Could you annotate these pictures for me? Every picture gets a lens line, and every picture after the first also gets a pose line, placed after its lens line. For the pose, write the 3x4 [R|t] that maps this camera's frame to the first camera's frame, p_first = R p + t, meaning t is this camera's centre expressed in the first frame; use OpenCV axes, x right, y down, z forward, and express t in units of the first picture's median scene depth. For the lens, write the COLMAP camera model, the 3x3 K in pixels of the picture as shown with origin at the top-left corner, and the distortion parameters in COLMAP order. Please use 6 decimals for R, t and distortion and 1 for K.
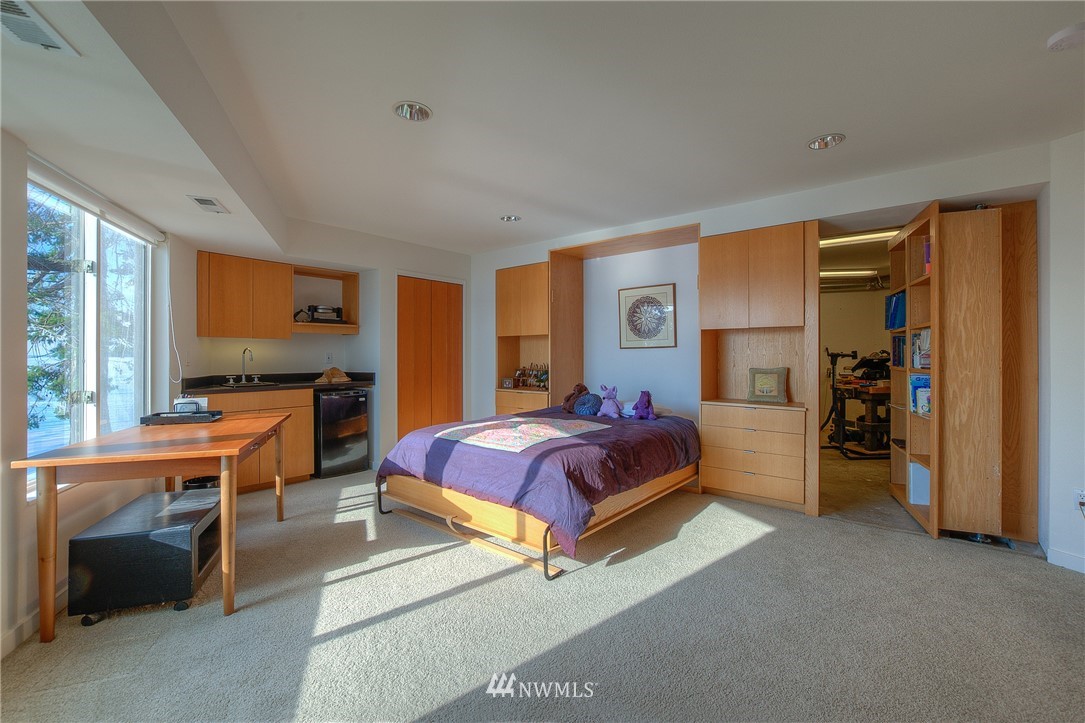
lens RADIAL K [[470.6, 0, 543.1], [0, 470.6, 355.4], [0, 0, 1]] dist [-0.017414, 0.000348]
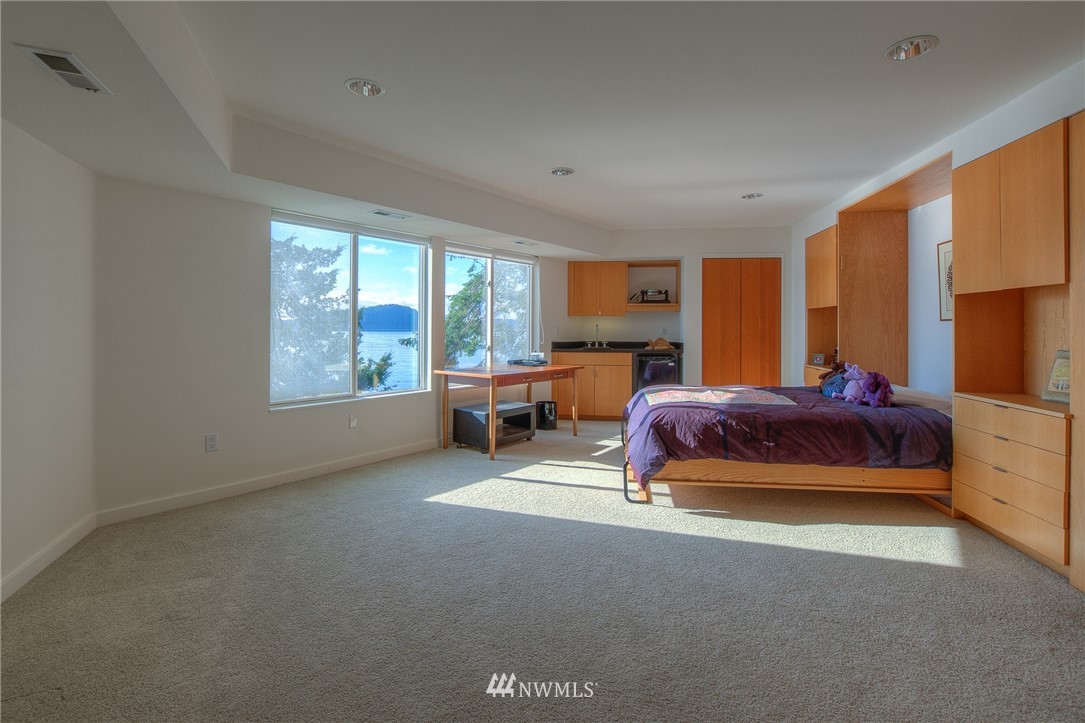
lens RADIAL K [[490.8, 0, 545.9], [0, 490.8, 328.6], [0, 0, 1]] dist [-0.030011, 0.000613]
pose [[0.522860, 0.003529, -0.852411, 0.597962], [-0.005149, 0.999986, 0.000982, 0.000840], [0.852403, 0.003875, 0.522871, 0.054853]]
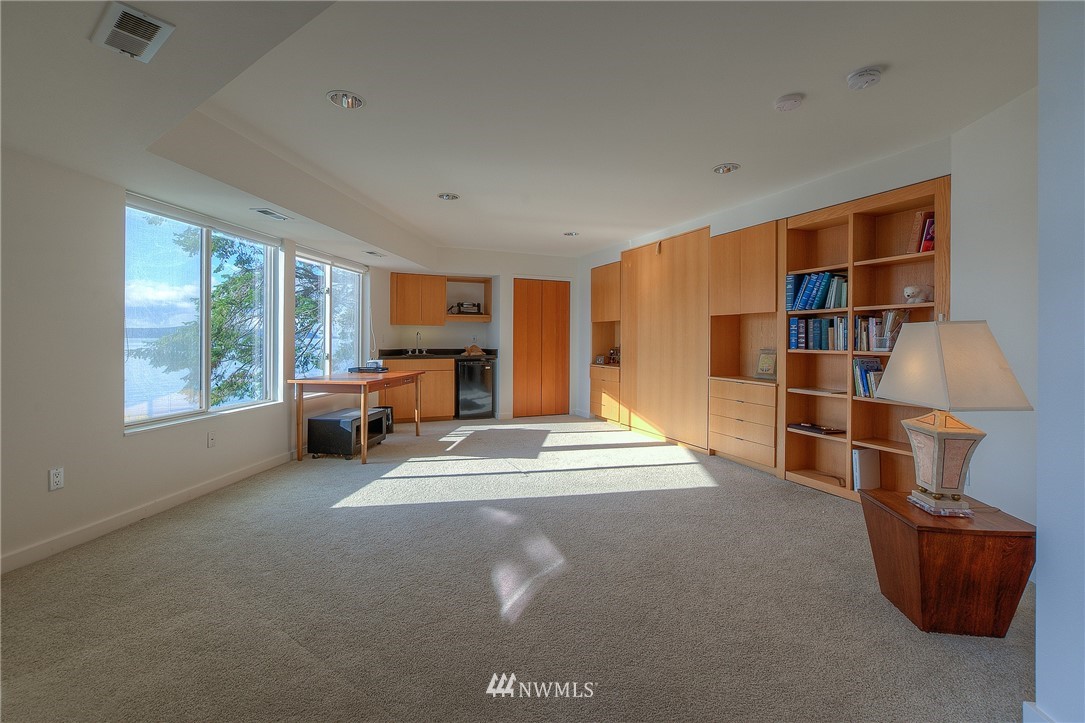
lens RADIAL K [[476.8, 0, 540.6], [0, 476.8, 339.4], [0, 0, 1]] dist [-0.036625, 0.000226]
pose [[0.888618, 0.006098, -0.458607, 0.467261], [-0.006330, 0.999979, 0.001032, 0.005971], [0.458604, 0.001986, 0.888638, -0.235094]]
